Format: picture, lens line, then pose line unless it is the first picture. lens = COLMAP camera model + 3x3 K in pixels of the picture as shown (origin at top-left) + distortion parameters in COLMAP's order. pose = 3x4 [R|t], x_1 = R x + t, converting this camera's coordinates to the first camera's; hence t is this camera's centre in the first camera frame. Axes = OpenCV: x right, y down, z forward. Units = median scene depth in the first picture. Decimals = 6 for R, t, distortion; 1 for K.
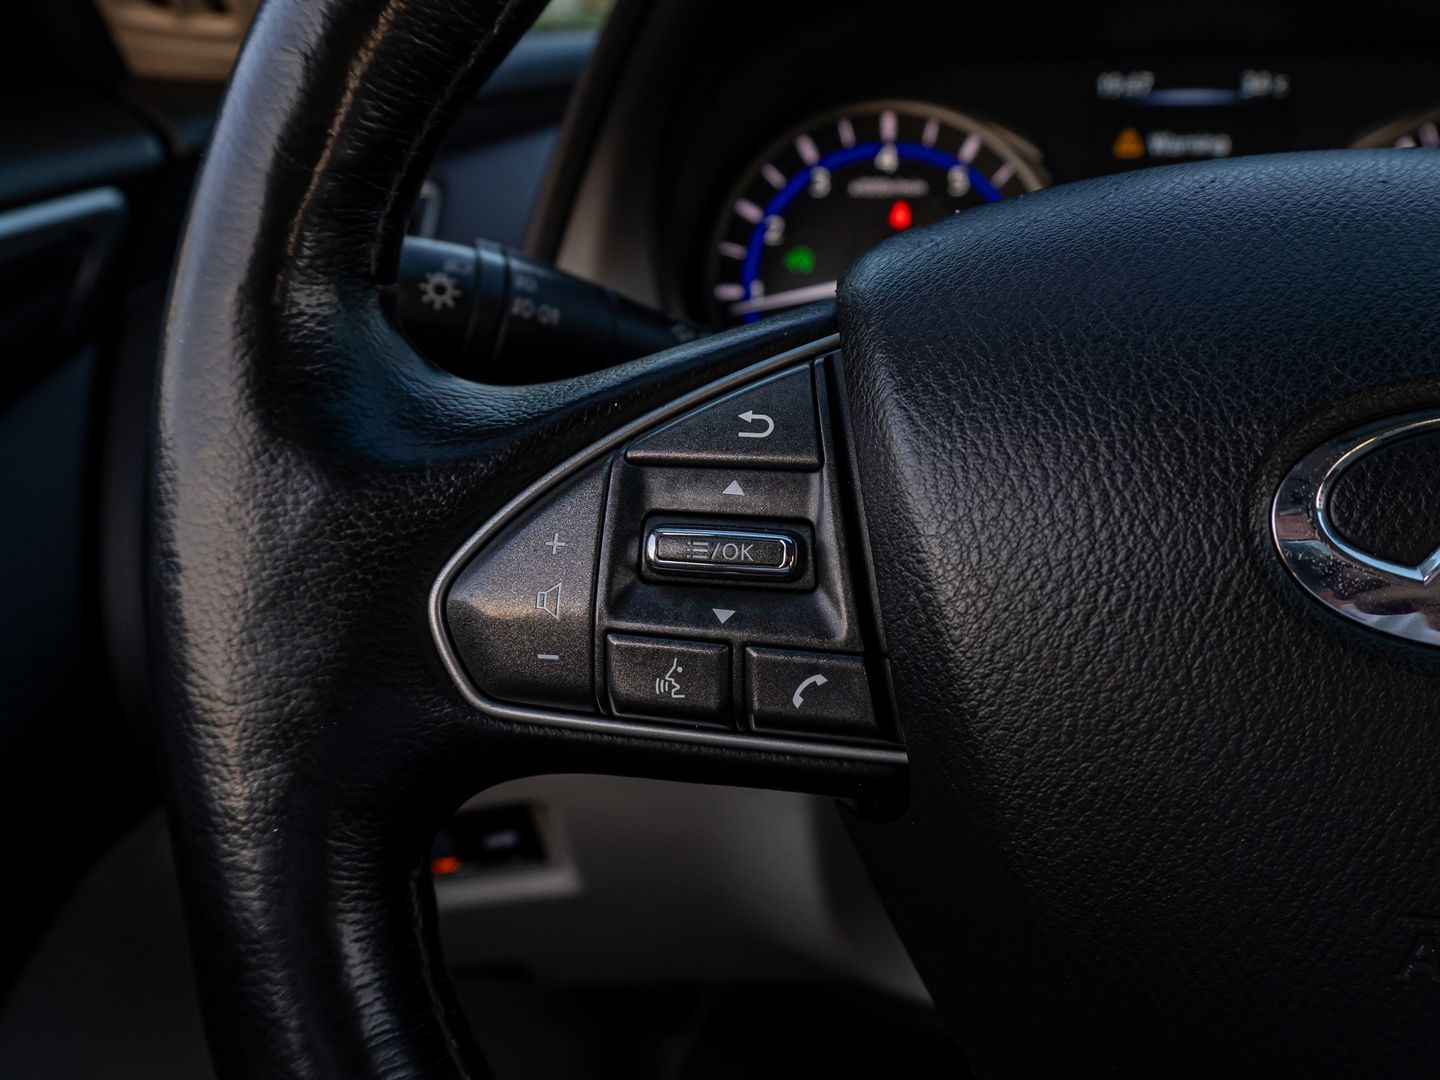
lens RADIAL K [[1149.8, 0, 719.6], [0, 1149.8, 479.8], [0, 0, 1]] dist [-0.021987, -0.000465]
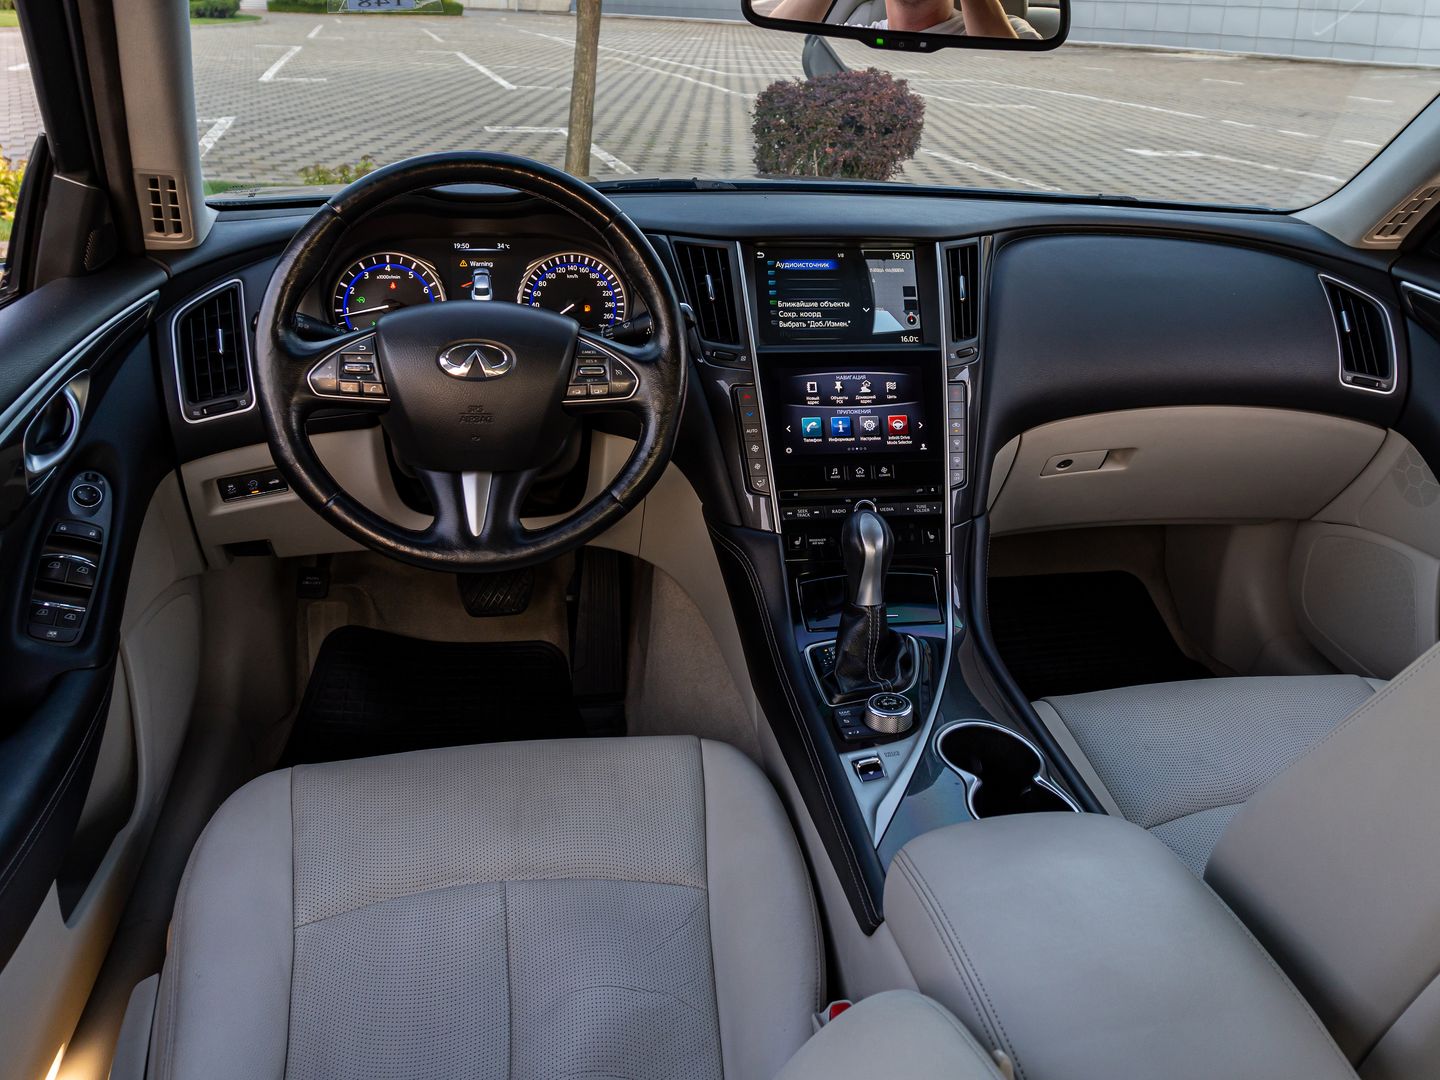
lens RADIAL K [[1149.8, 0, 719.6], [0, 1149.8, 479.8], [0, 0, 1]] dist [-0.021987, -0.000465]
pose [[0.925116, -0.063672, 0.374308, -0.235013], [0.045996, 0.997372, 0.055976, 0.173960], [-0.376888, -0.034568, 0.925614, -2.358960]]
